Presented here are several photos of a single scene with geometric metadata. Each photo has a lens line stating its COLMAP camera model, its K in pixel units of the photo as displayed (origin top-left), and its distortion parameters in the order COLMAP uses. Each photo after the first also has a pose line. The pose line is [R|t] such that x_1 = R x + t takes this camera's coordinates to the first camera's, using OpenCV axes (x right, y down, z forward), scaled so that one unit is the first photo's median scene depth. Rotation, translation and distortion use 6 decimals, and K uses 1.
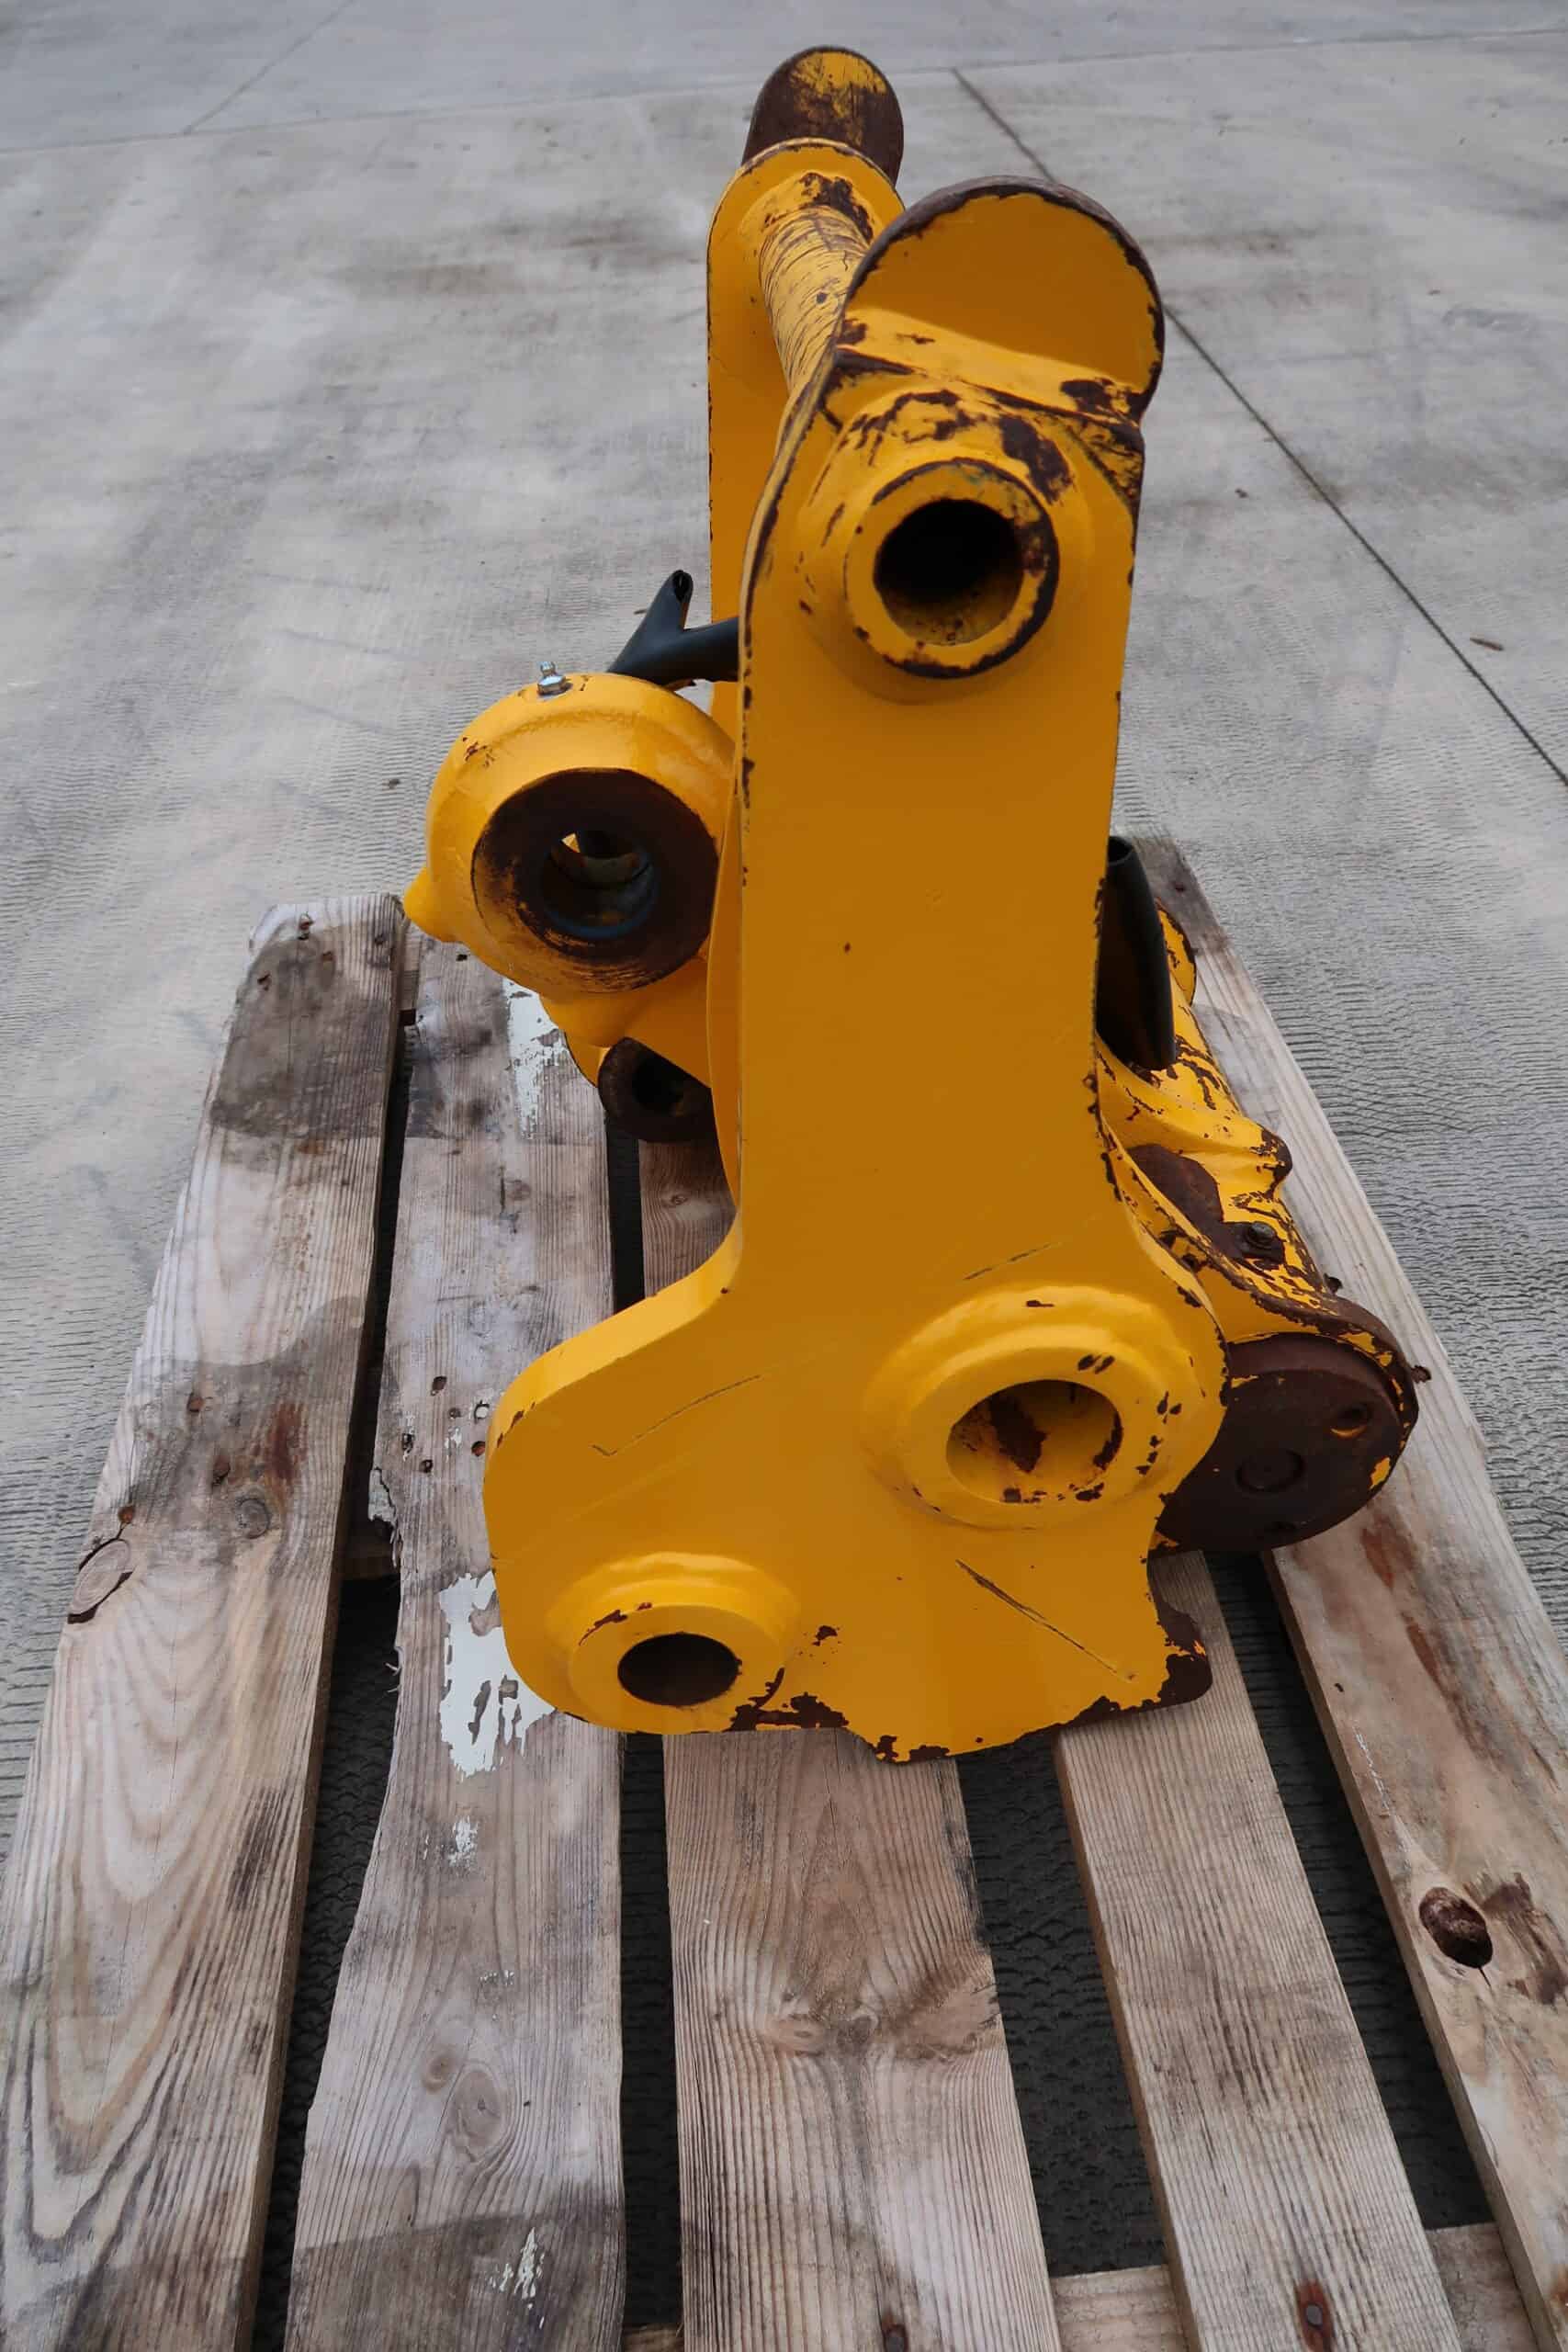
lens RADIAL K [[1618.2, 0, 790.5], [0, 1618.2, 1172.1], [0, 0, 1]] dist [-0.026153, 0.011164]
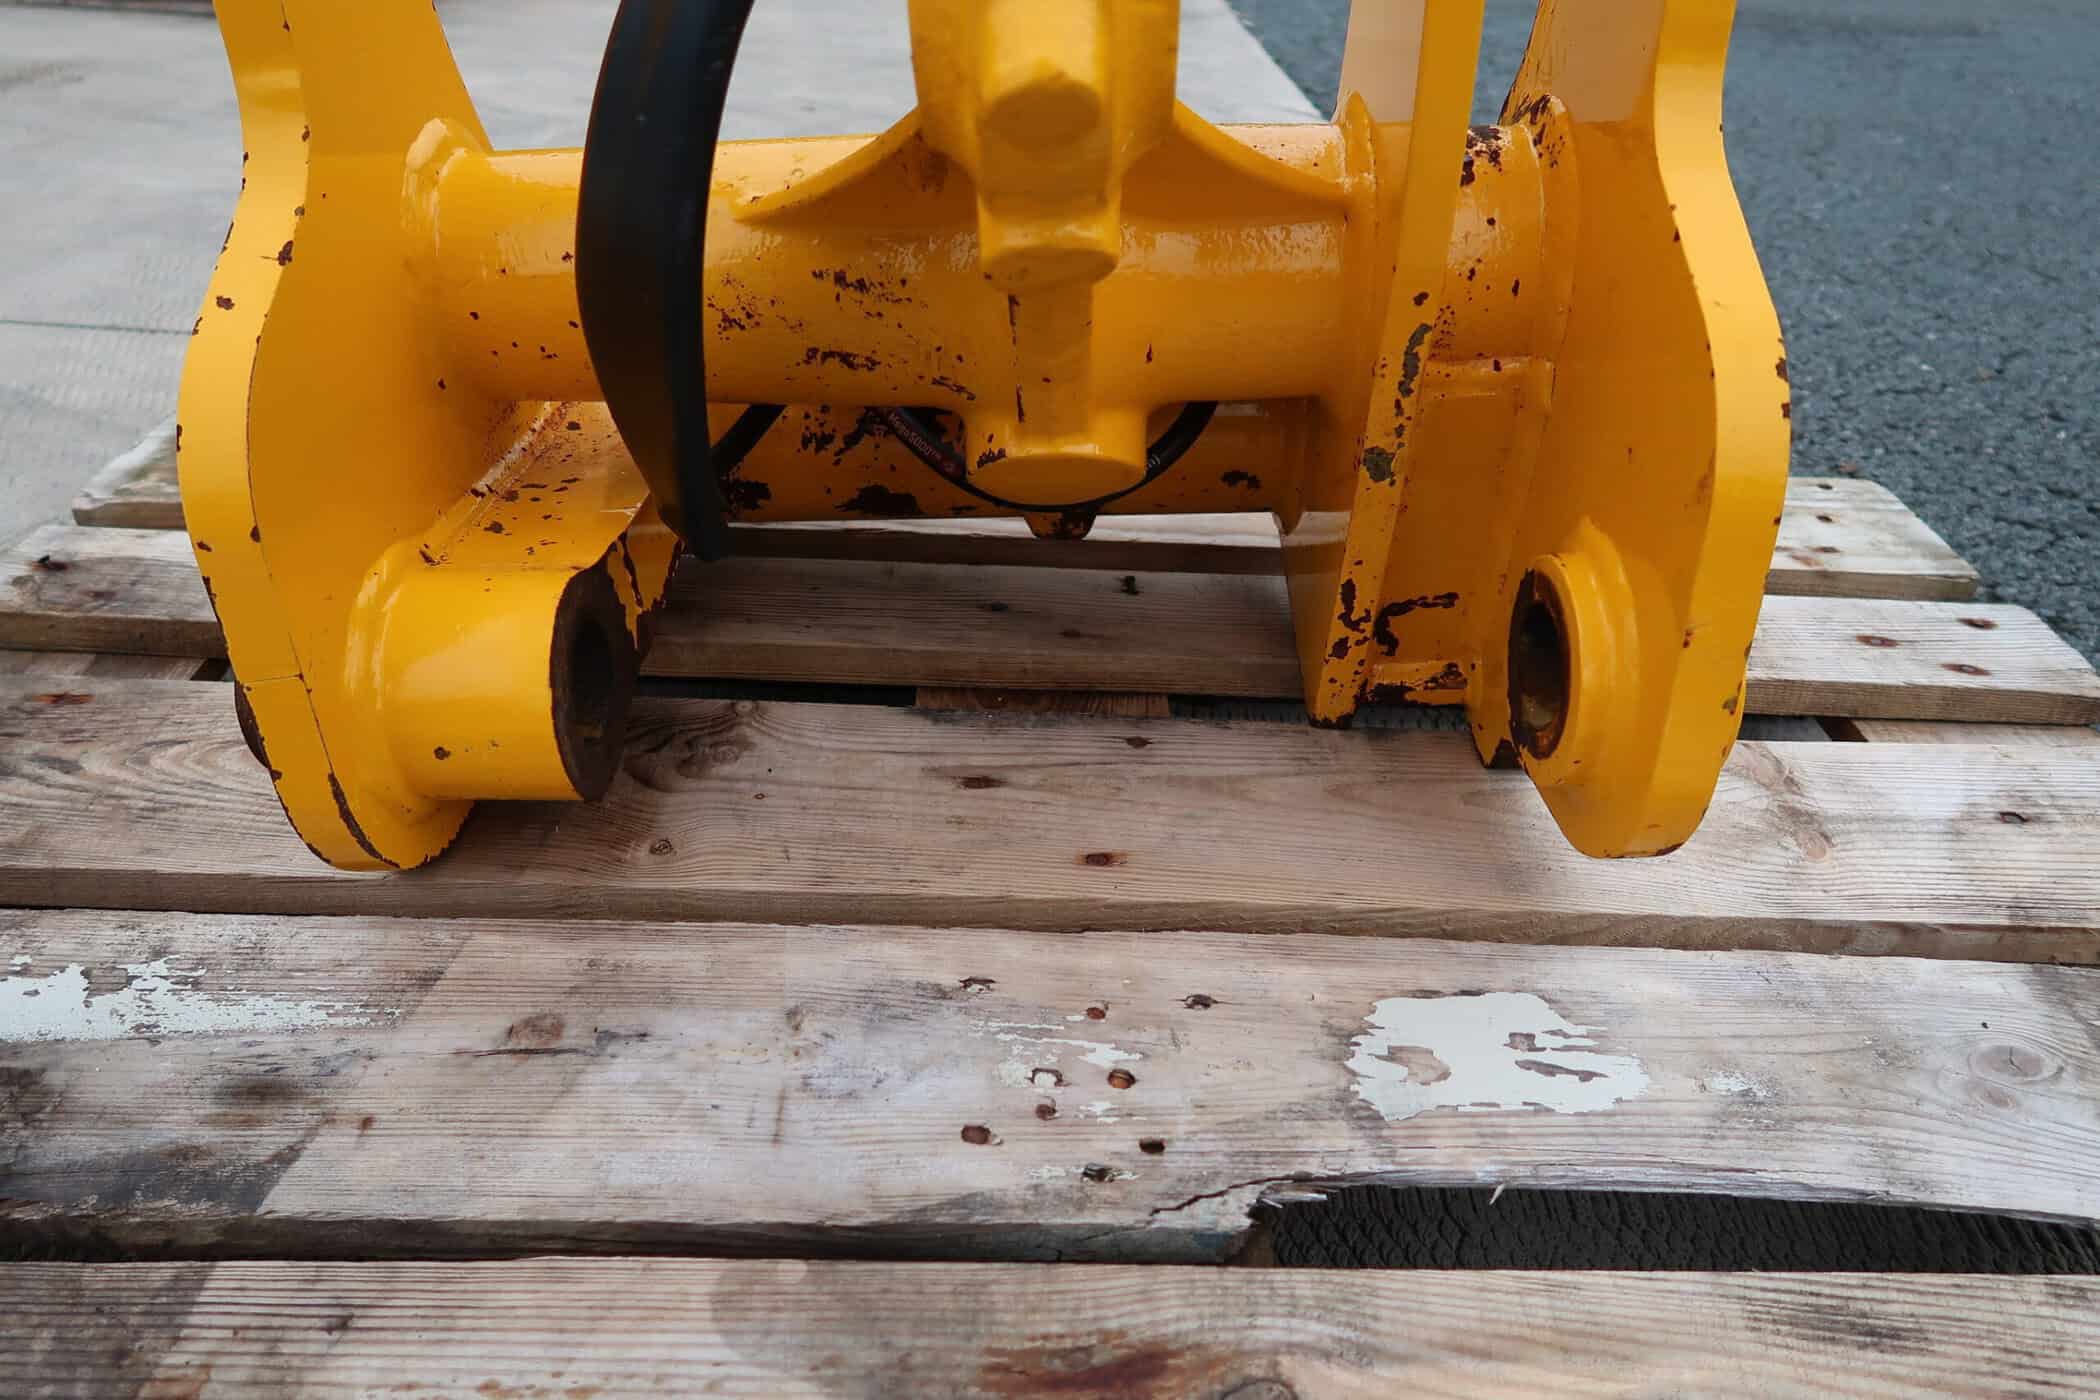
lens RADIAL K [[1445.0, 0, 1050.3], [0, 1445.0, 682.0], [0, 0, 1]] dist [-0.026153, 0.011164]
pose [[0.072015, -0.501717, 0.862029, -0.739289], [0.627131, 0.694833, 0.352014, -0.189819], [-0.775578, 0.515254, 0.364681, 0.893865]]
